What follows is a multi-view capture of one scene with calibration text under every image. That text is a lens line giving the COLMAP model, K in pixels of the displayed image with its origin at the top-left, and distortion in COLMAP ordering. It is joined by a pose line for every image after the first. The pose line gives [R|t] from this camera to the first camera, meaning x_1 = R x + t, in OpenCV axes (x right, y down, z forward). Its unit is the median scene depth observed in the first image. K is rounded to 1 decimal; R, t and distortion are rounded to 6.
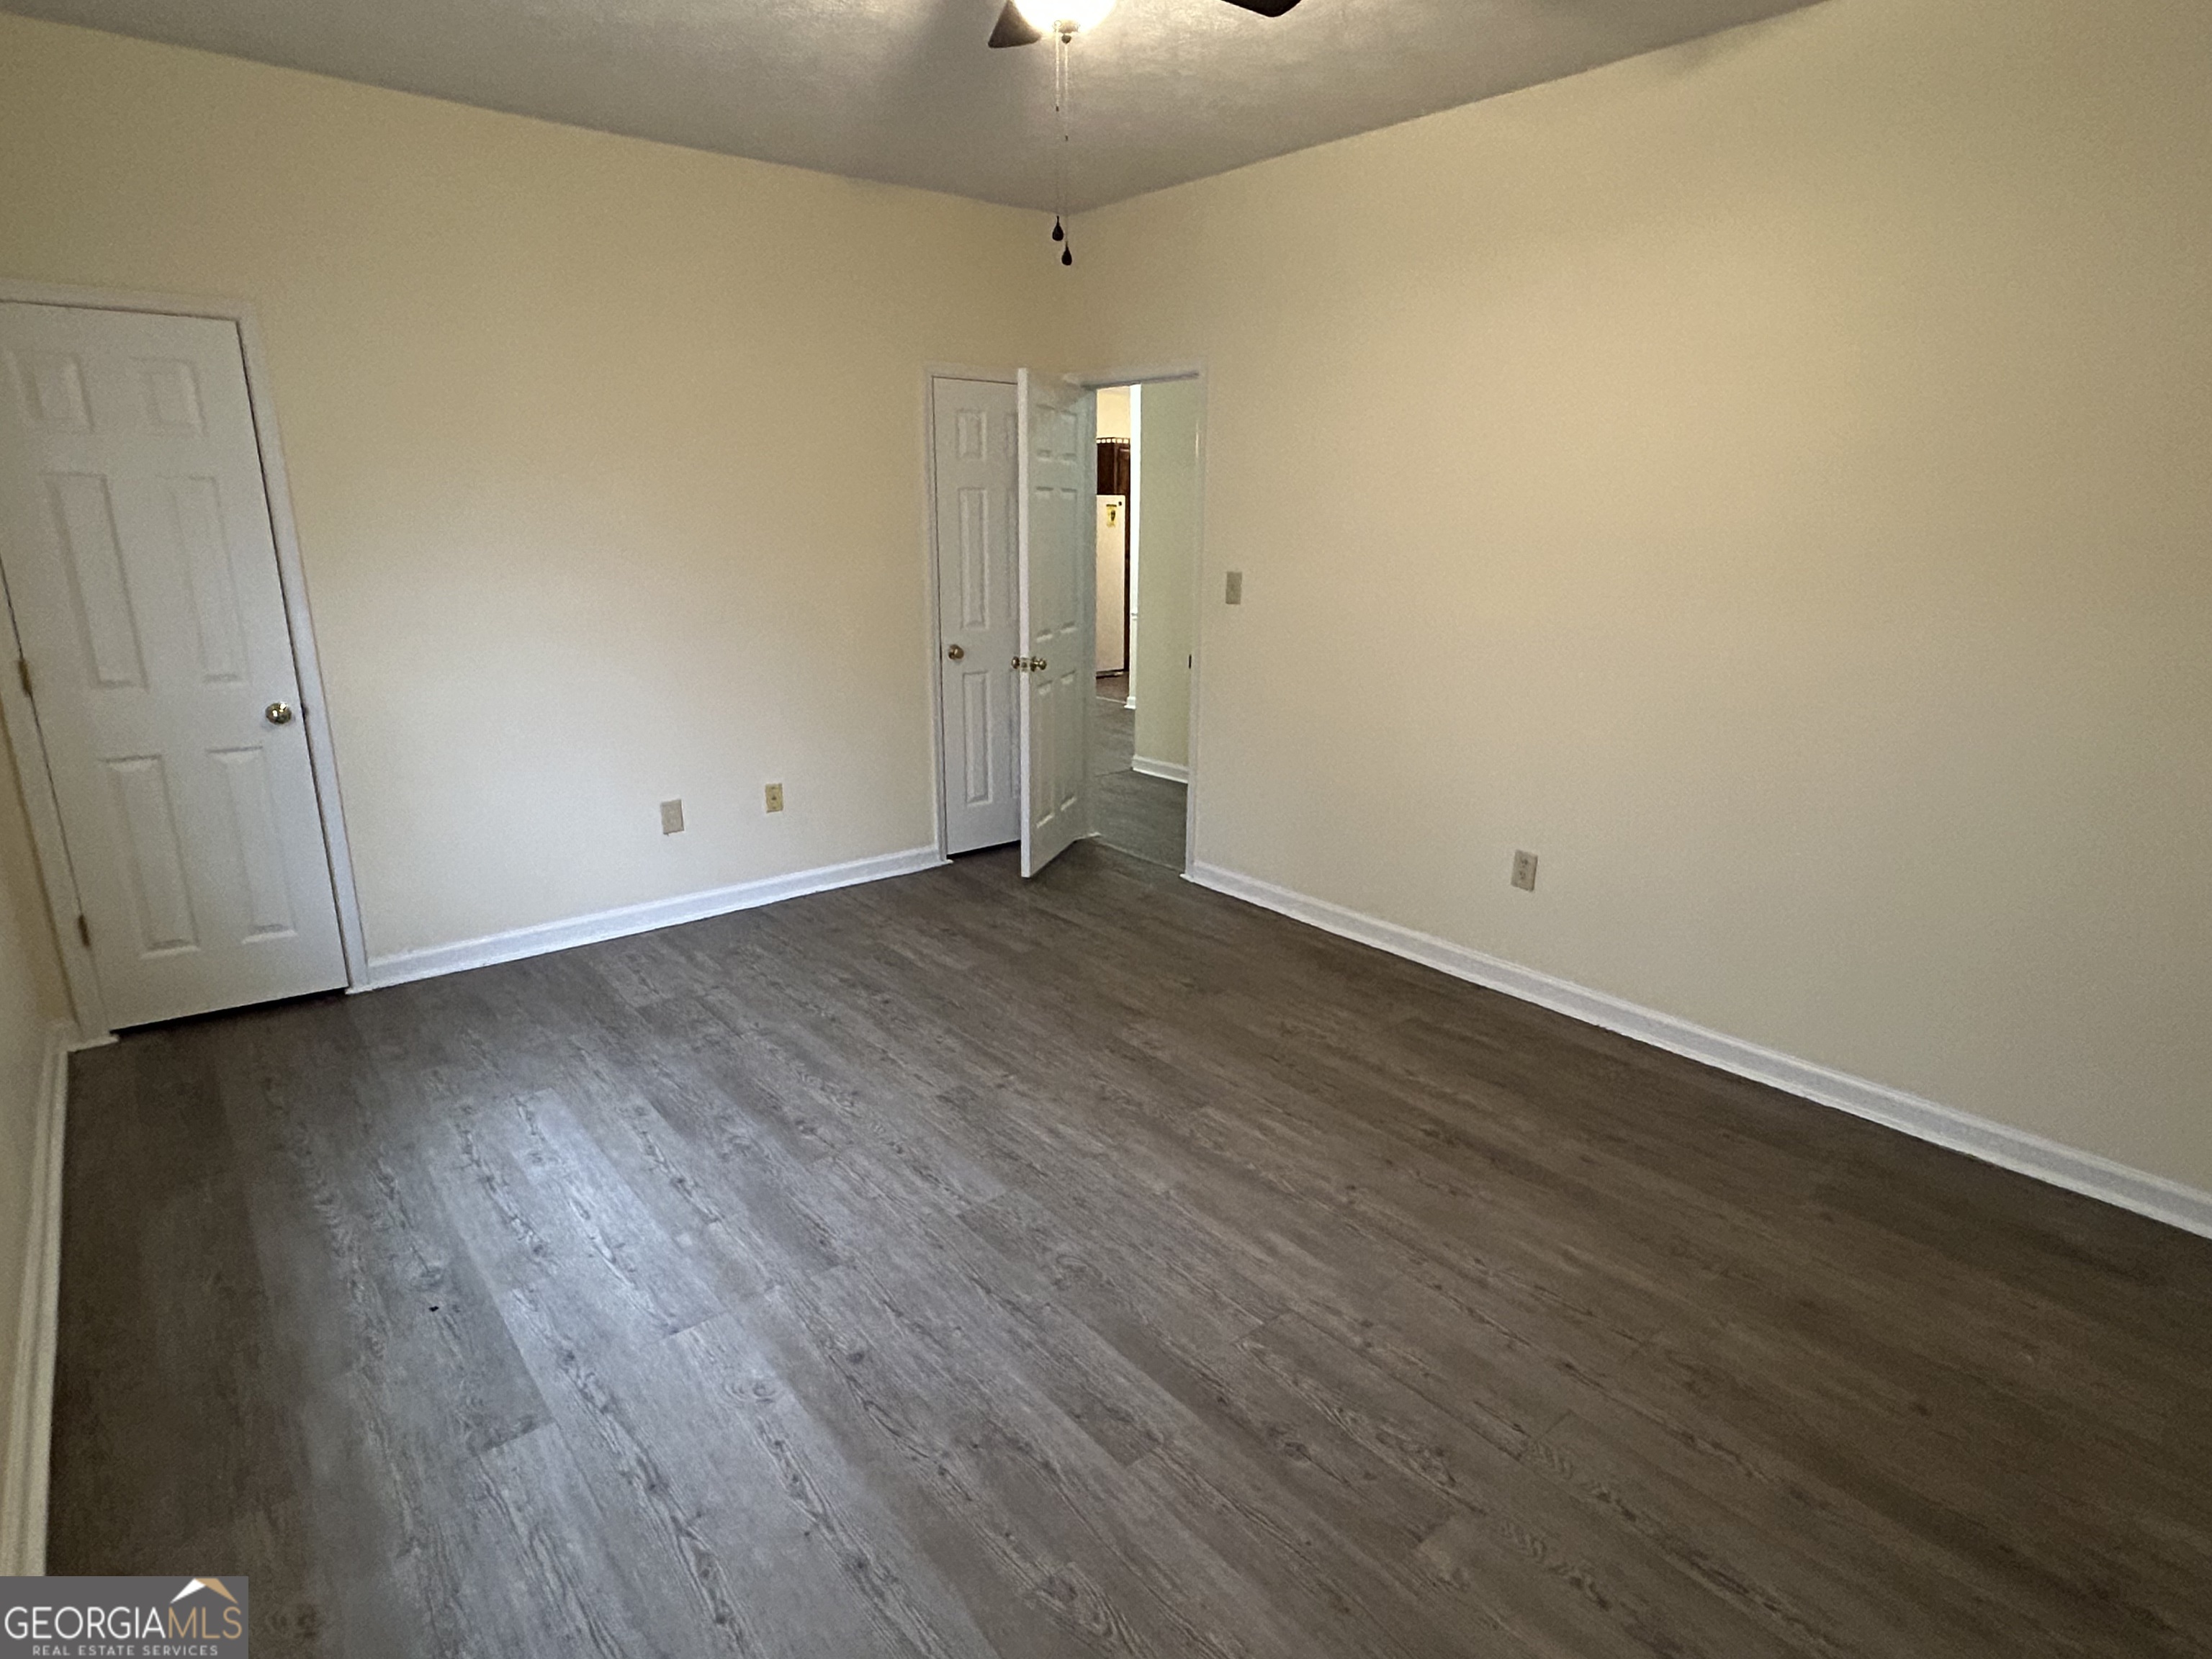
lens RADIAL K [[1182.2, 0, 1103.1], [0, 1182.2, 827.7], [0, 0, 1]] dist [-0.000645, 0.000707]
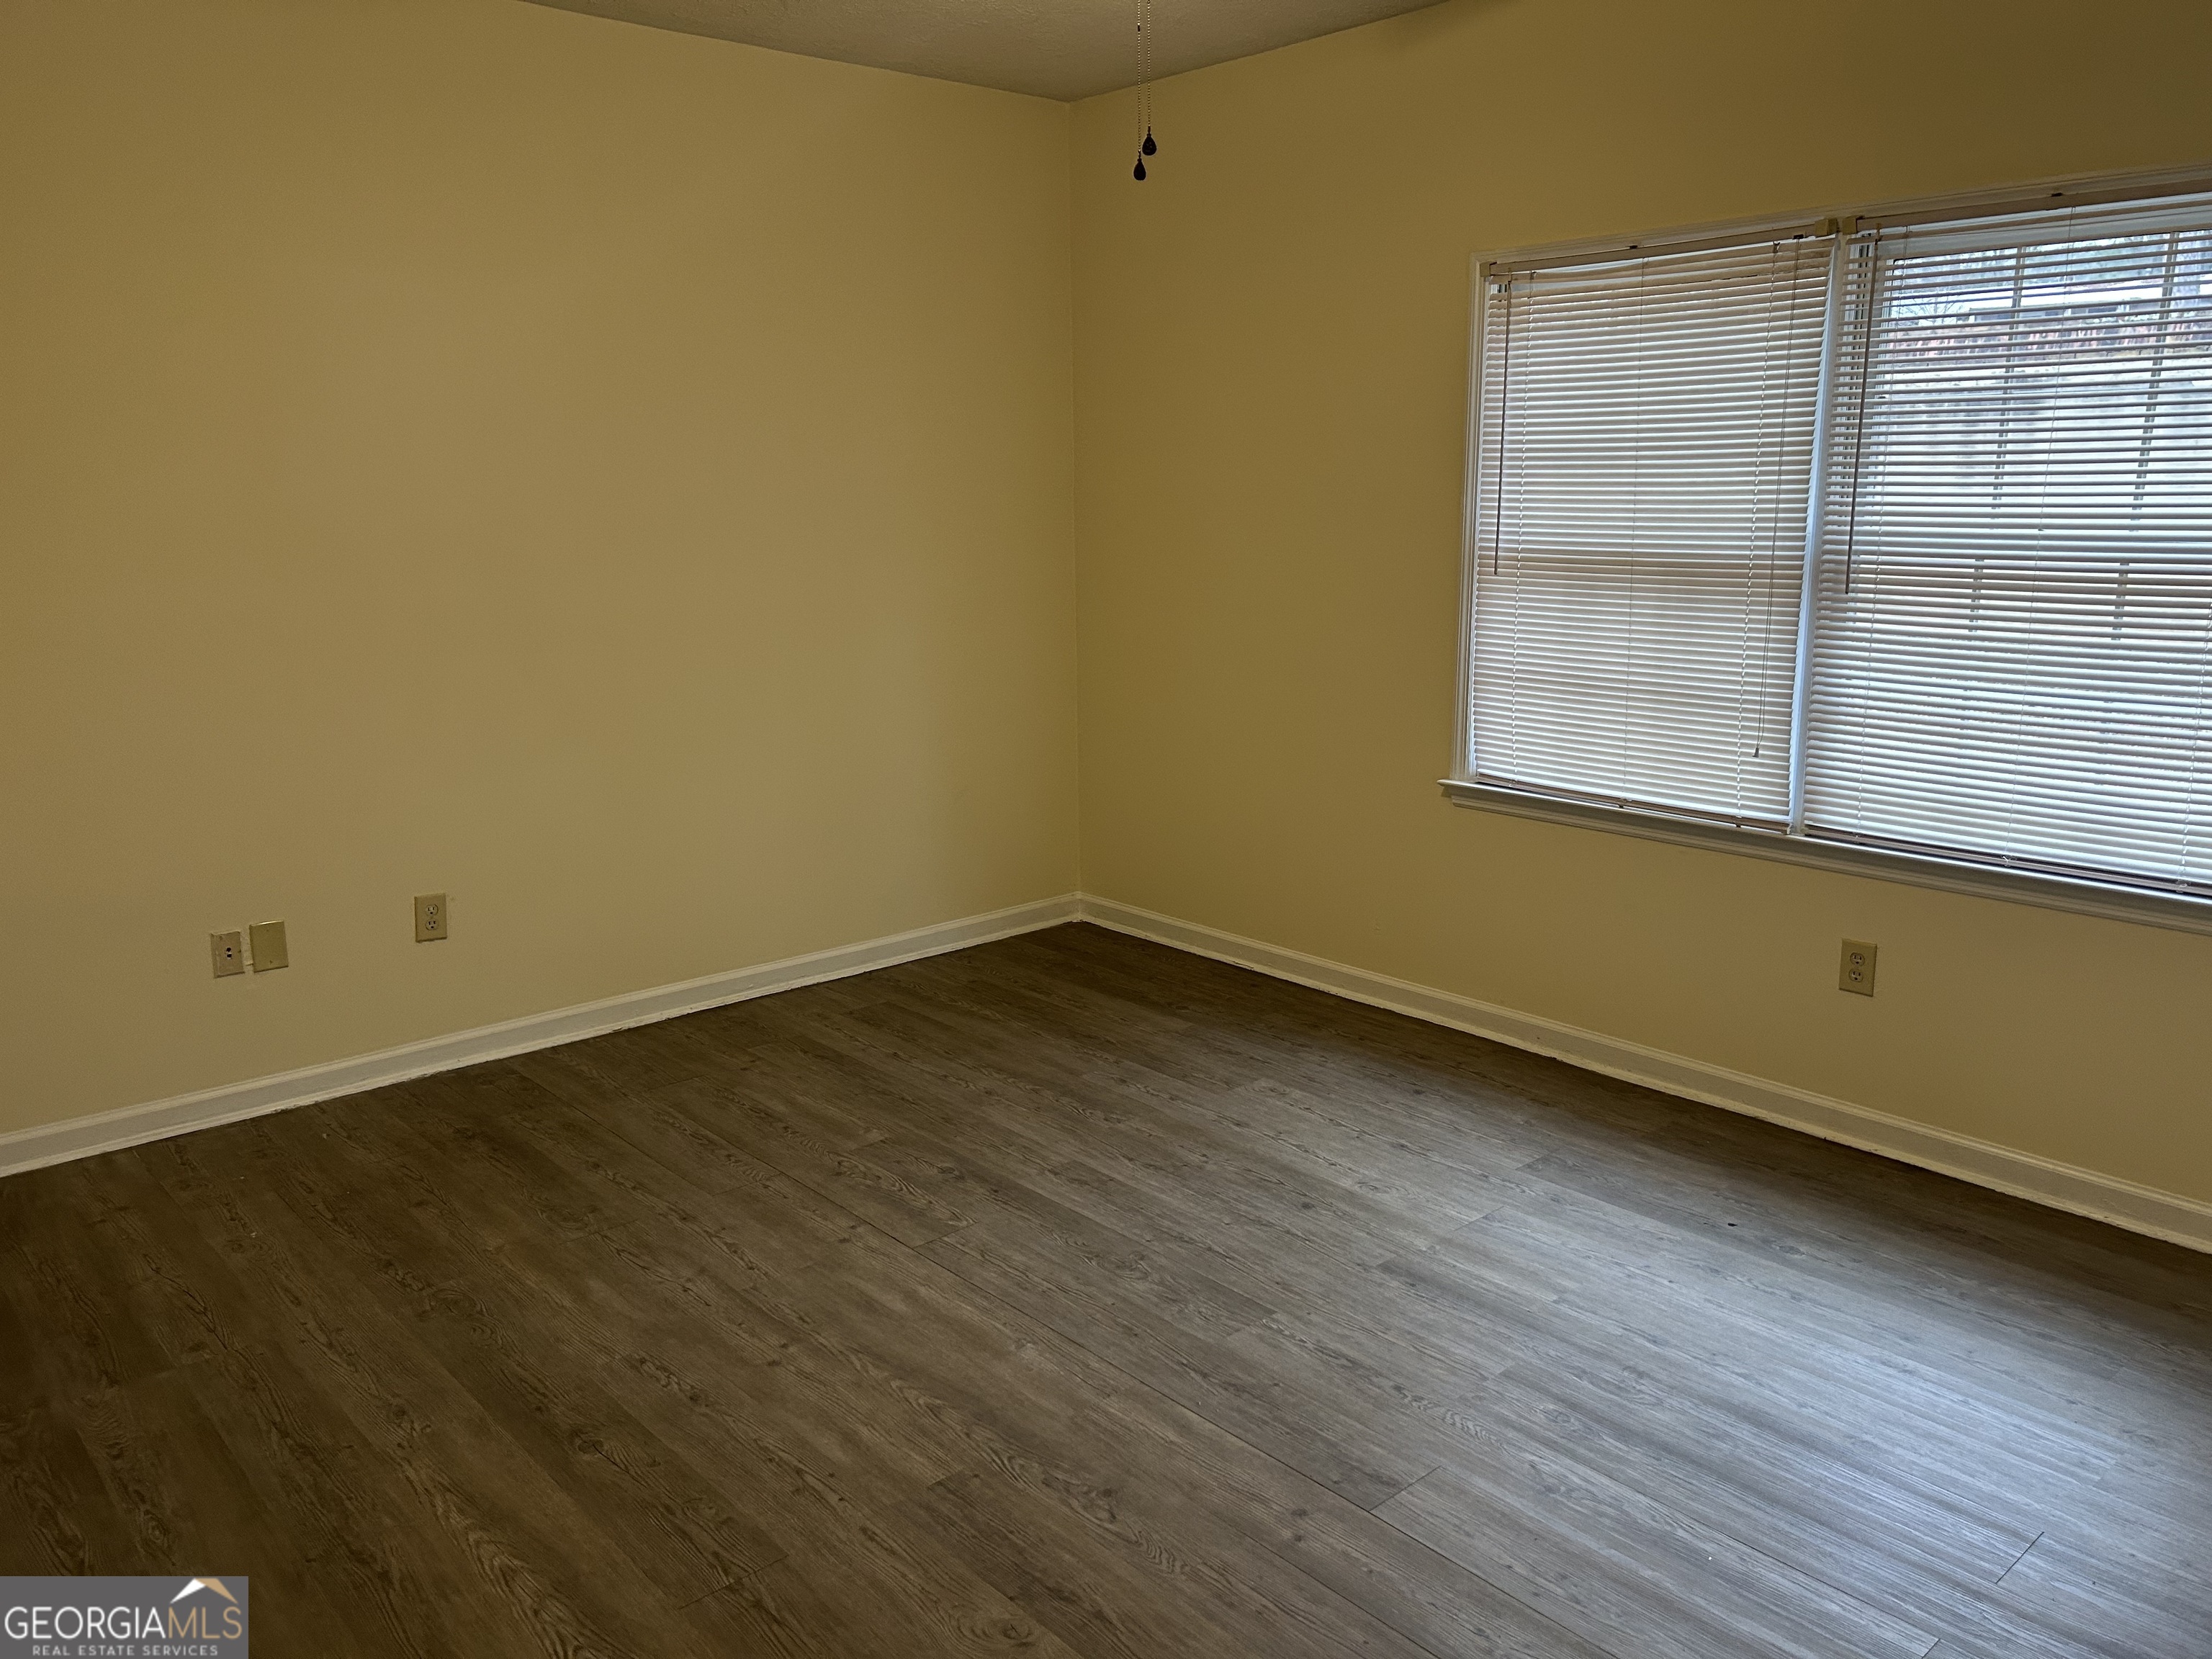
lens RADIAL K [[1651.6, 0, 1102.9], [0, 1651.6, 828.2], [0, 0, 1]] dist [0.055070, -0.055545]
pose [[-0.999459, 0.008801, -0.031702, 0.034361], [-0.006663, 0.889453, 0.456978, -0.552099], [0.032219, 0.456942, -0.888913, 2.038033]]
